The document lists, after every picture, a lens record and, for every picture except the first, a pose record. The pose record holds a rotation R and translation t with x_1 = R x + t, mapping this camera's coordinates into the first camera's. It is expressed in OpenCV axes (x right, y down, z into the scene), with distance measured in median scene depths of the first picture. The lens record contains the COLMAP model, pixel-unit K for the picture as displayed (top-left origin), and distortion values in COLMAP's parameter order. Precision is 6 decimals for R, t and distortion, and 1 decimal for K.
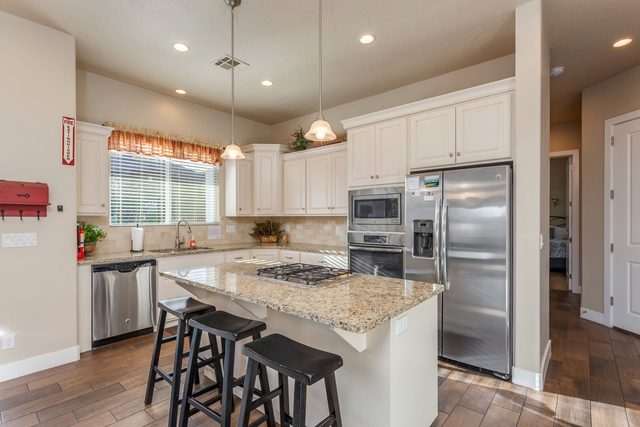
lens RADIAL K [[305.4, 0, 320.0], [0, 305.4, 213.5], [0, 0, 1]] dist [0.002261, 0.000728]
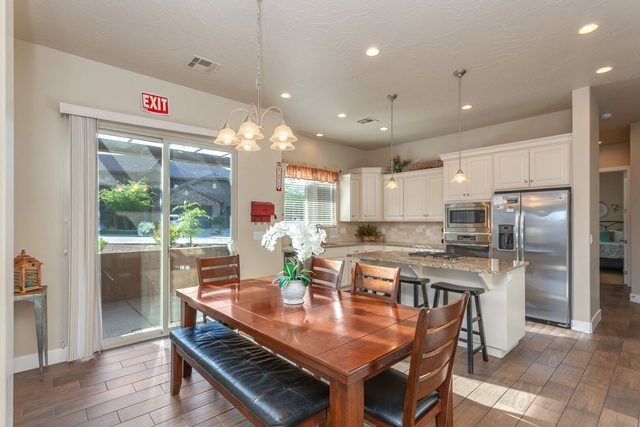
lens RADIAL K [[309.3, 0, 320.2], [0, 309.3, 214.5], [0, 0, 1]] dist [0.002536, 0.000560]
pose [[0.992483, -0.000110, -0.122383, -0.315779], [-0.000657, 0.999980, -0.006230, -0.016392], [0.122381, 0.006263, 0.992463, -0.514045]]
